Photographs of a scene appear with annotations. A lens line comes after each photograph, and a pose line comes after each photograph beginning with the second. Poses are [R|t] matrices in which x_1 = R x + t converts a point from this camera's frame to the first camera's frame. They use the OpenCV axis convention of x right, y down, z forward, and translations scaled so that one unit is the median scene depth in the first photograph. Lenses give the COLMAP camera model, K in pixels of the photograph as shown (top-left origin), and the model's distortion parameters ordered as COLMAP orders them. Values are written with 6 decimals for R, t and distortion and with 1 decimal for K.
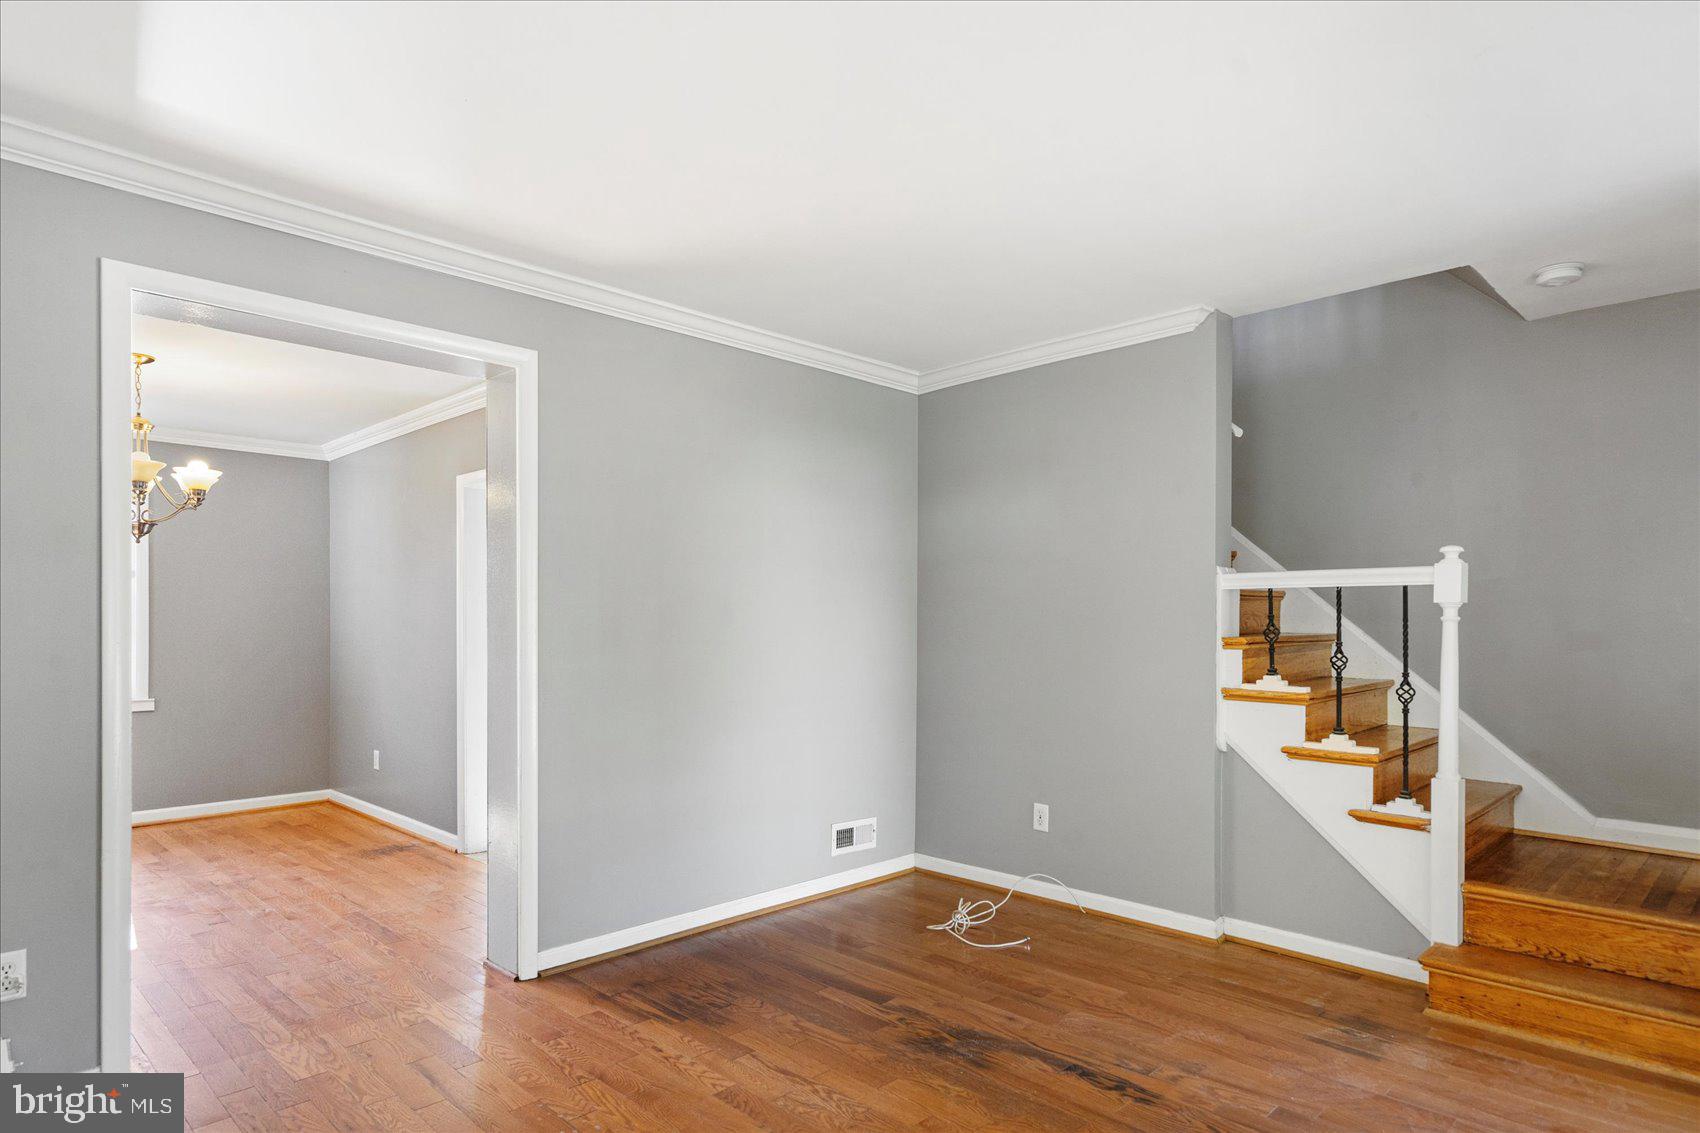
lens RADIAL K [[972.5, 0, 845.8], [0, 972.5, 634.4], [0, 0, 1]] dist [0.018286, 0.001426]
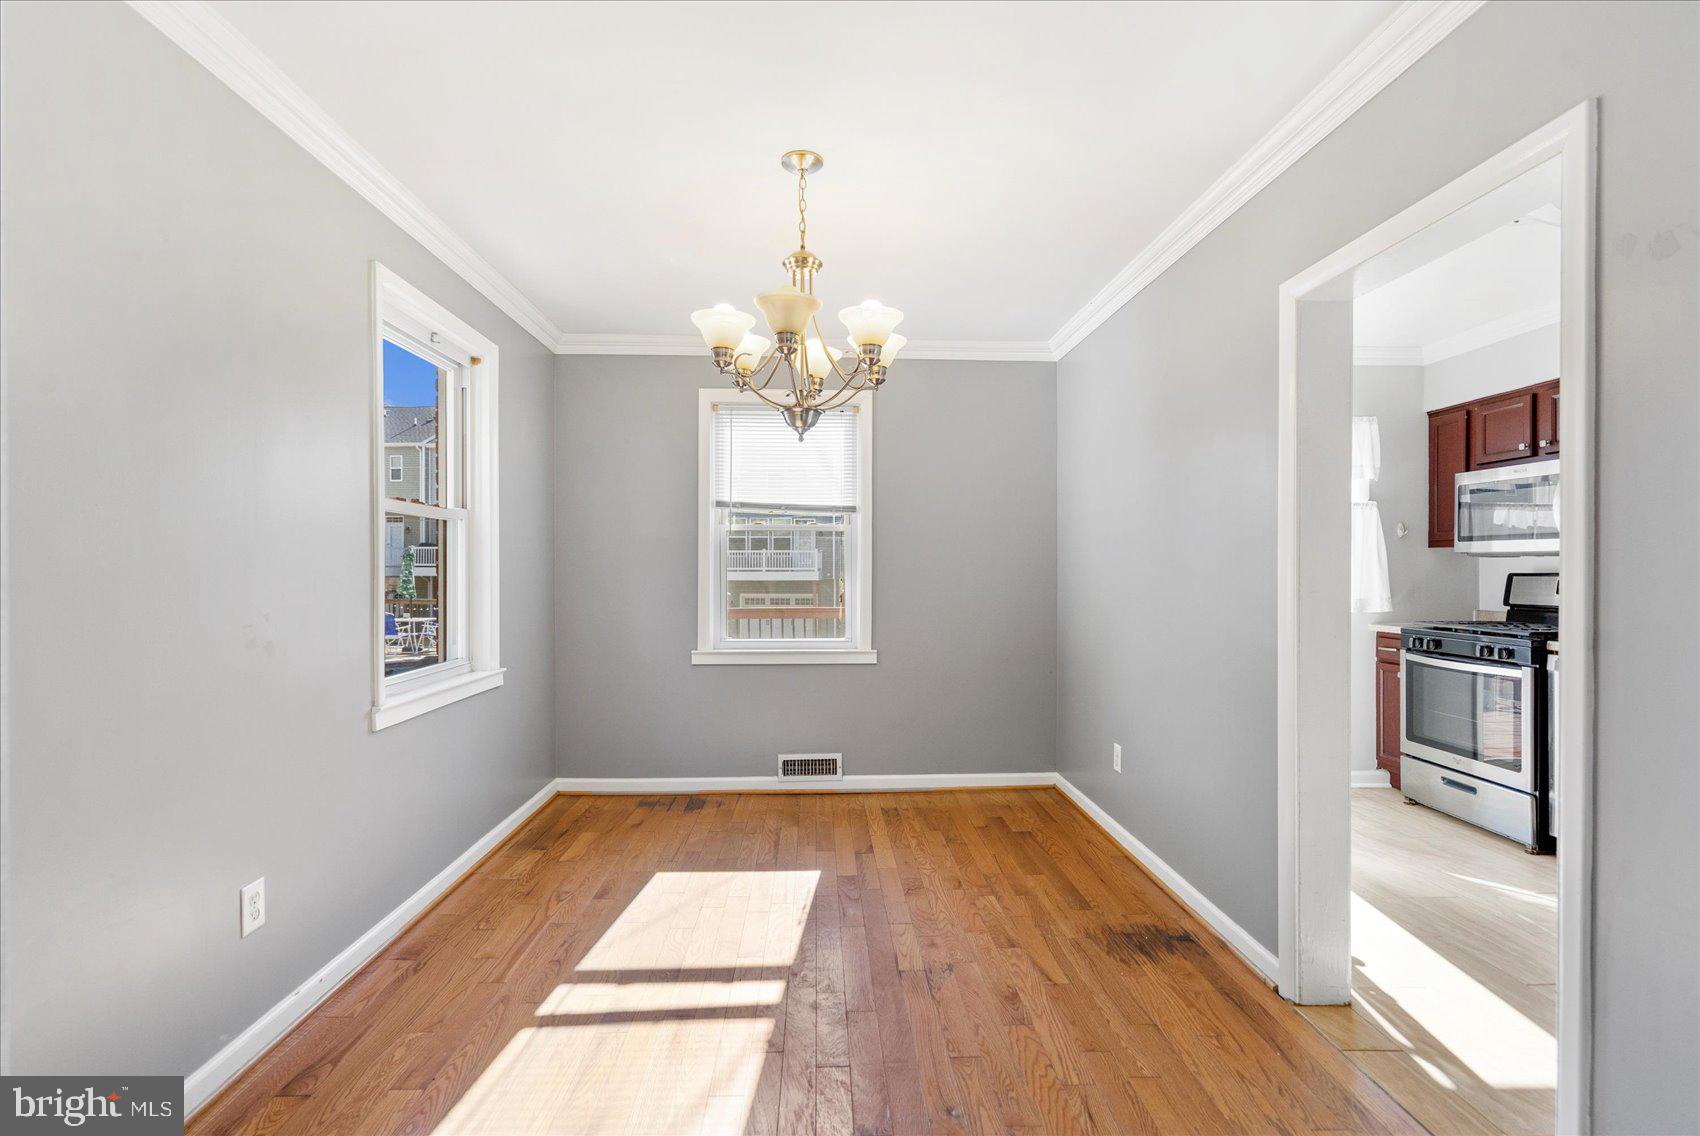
lens RADIAL K [[773.7, 0, 841.4], [0, 773.7, 568.1], [0, 0, 1]] dist [0.001551, 0.000544]
pose [[0.733118, -0.001908, -0.680099, -0.286197], [-0.005567, 0.999946, -0.008807, -0.002157], [0.680079, 0.010243, 0.733068, 0.527686]]
